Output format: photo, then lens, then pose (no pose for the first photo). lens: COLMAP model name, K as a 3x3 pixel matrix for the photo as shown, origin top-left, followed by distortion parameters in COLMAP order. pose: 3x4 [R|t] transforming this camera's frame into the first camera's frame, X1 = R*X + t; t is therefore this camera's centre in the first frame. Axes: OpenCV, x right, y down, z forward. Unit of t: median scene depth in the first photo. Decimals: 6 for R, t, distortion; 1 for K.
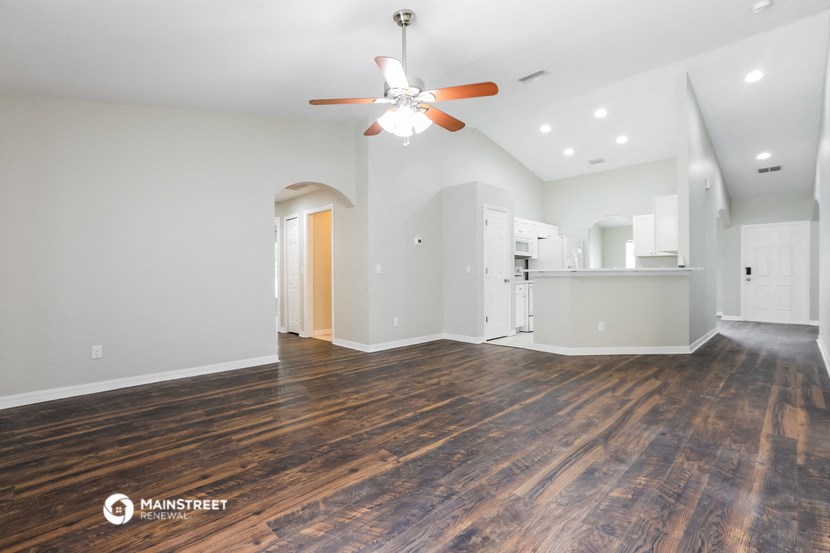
lens RADIAL K [[383.8, 0, 422.6], [0, 383.8, 280.8], [0, 0, 1]] dist [-0.015164, 0.001726]
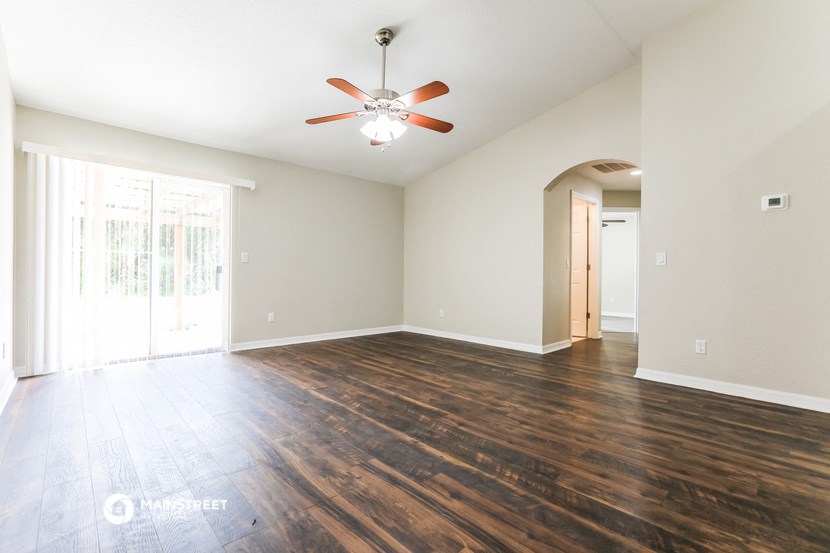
lens RADIAL K [[383.8, 0, 422.4], [0, 383.8, 272.5], [0, 0, 1]] dist [-0.015164, 0.001726]
pose [[-0.058420, -0.003582, -0.998286, 0.984043], [-0.010054, 0.999945, -0.002999, -0.003893], [0.998241, 0.009861, -0.058453, 1.036760]]
